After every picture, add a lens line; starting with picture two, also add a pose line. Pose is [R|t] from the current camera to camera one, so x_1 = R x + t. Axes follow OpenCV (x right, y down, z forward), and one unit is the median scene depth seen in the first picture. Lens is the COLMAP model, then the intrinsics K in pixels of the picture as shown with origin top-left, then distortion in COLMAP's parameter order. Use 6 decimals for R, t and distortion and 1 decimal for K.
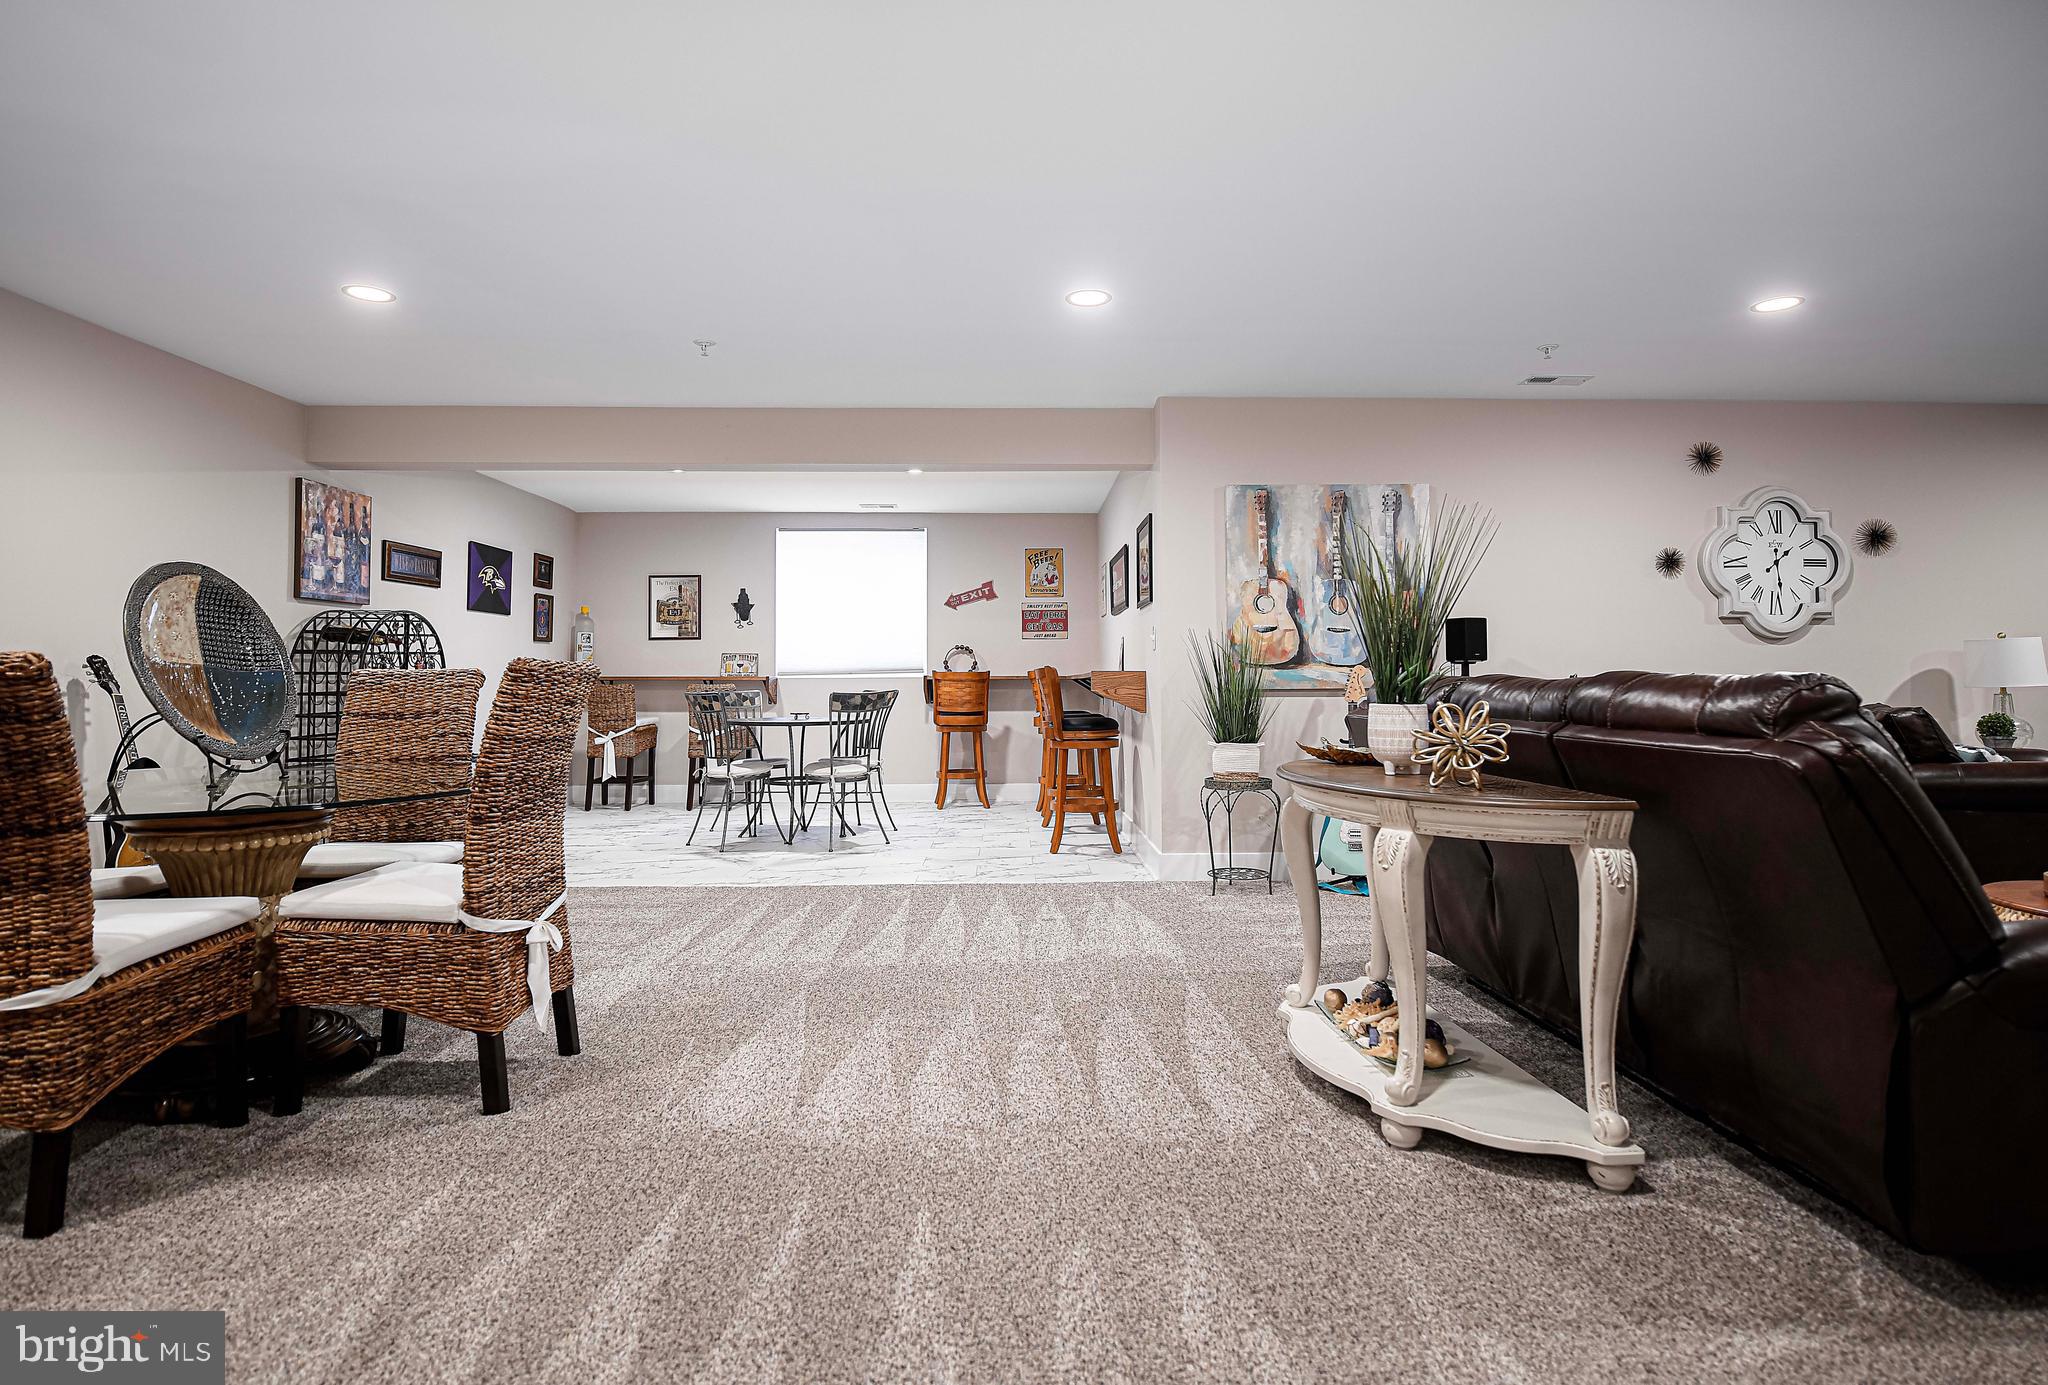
lens RADIAL K [[1052.0, 0, 1012.1], [0, 1052.0, 648.4], [0, 0, 1]] dist [0.000996, -0.000588]
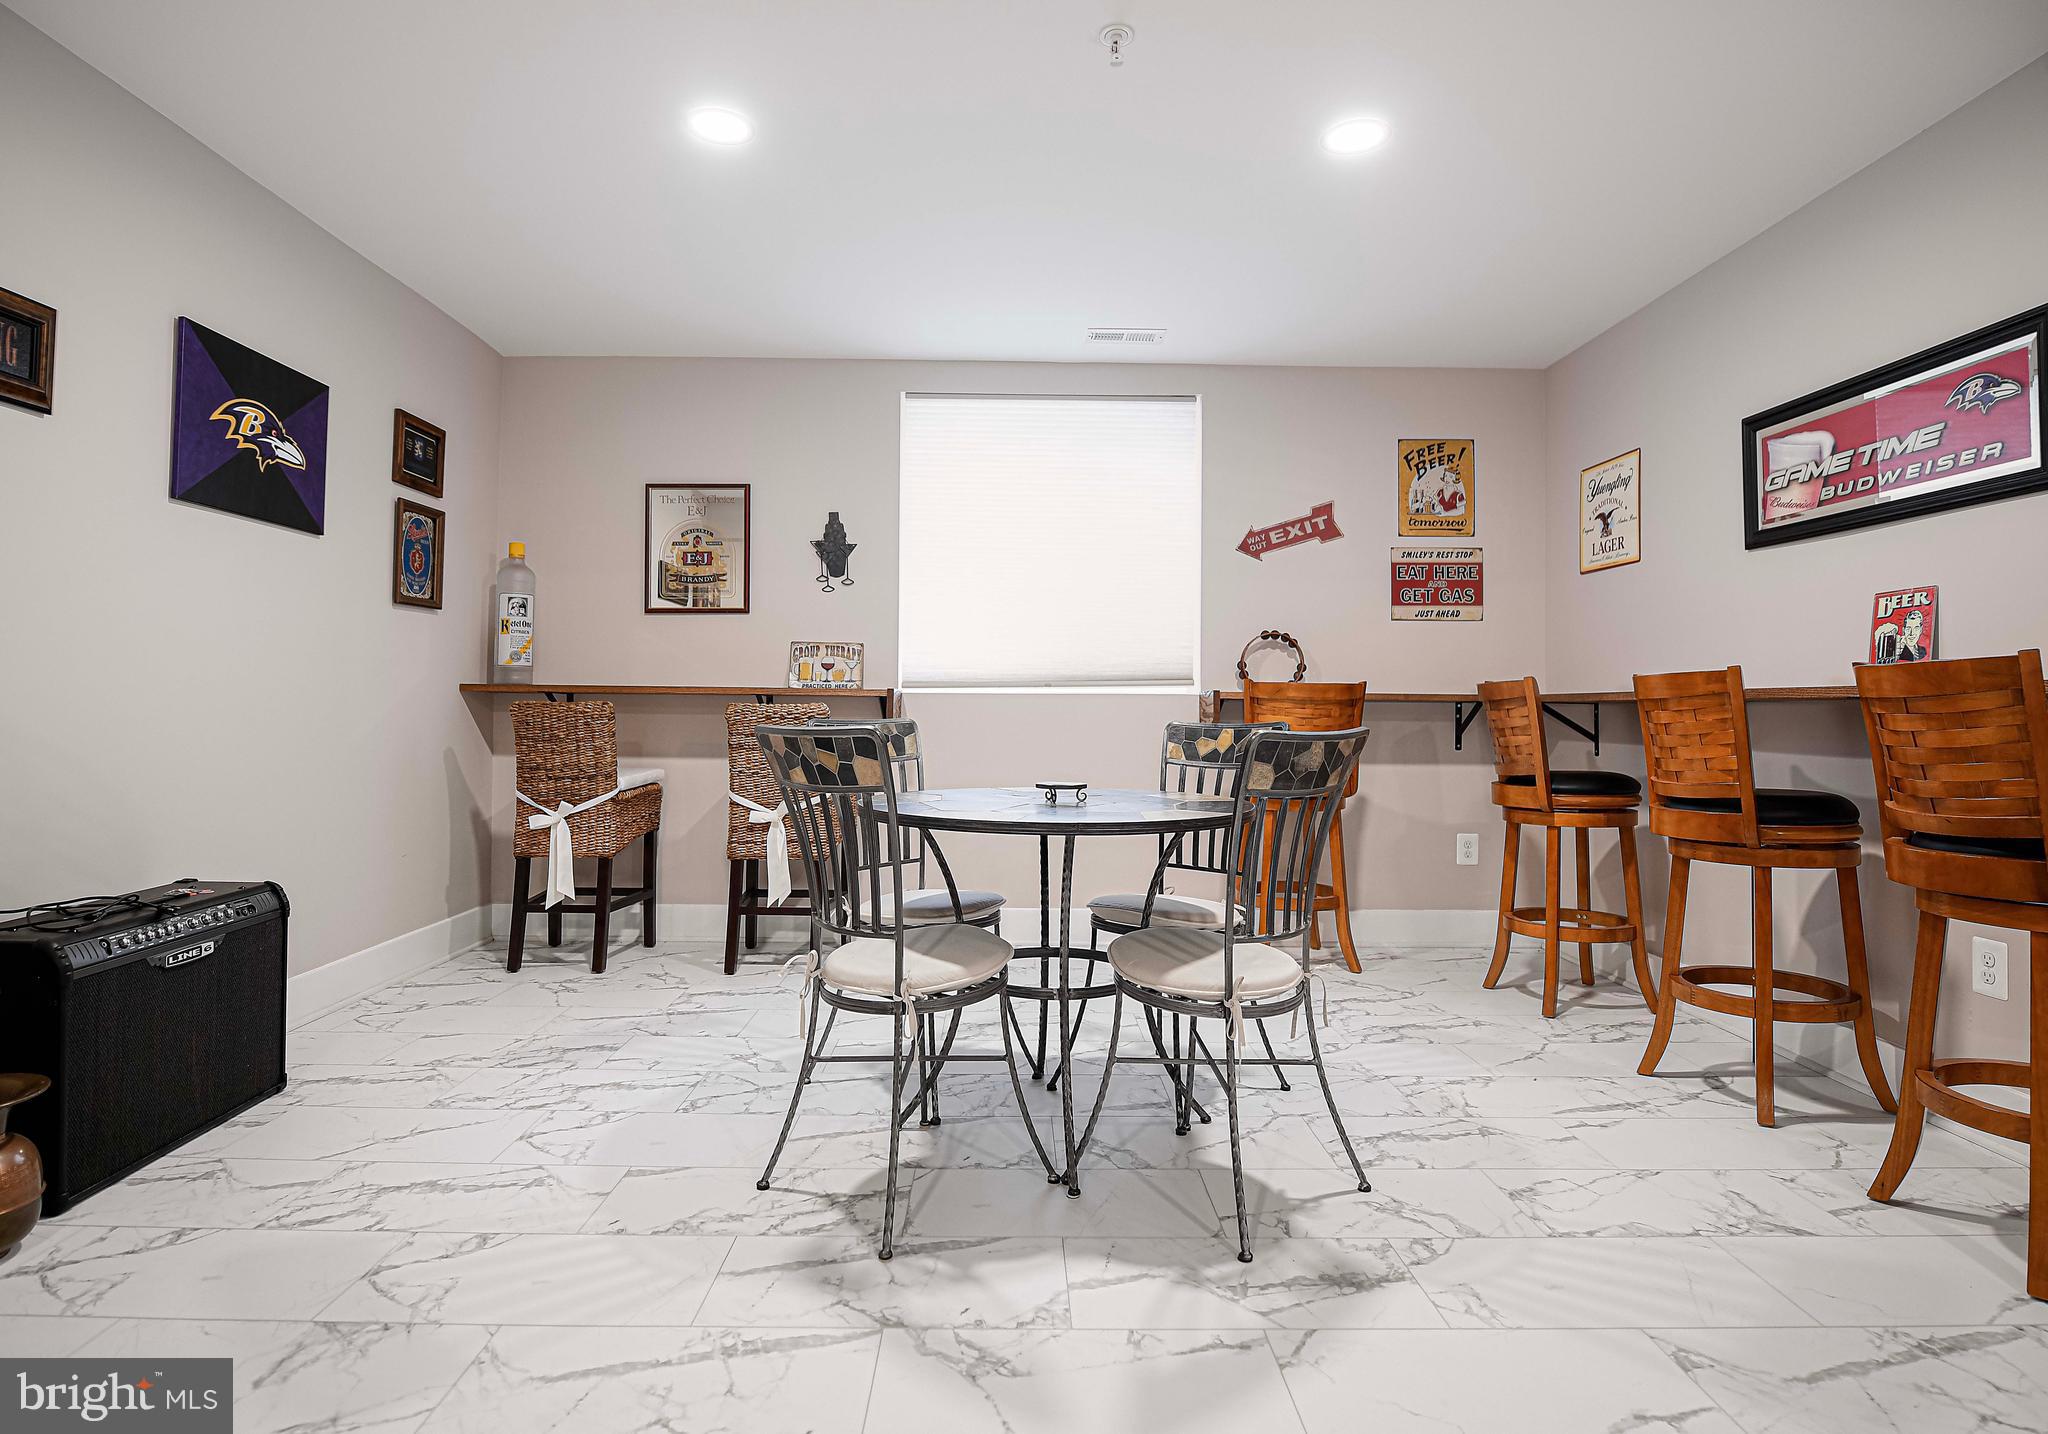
lens RADIAL K [[1124.5, 0, 1017.1], [0, 1124.5, 691.8], [0, 0, 1]] dist [-0.003525, -0.002162]
pose [[0.999850, 0.011715, -0.012768, -0.223745], [-0.011484, 0.999772, 0.018018, 0.024319], [0.012976, -0.017869, 0.999756, 0.648445]]
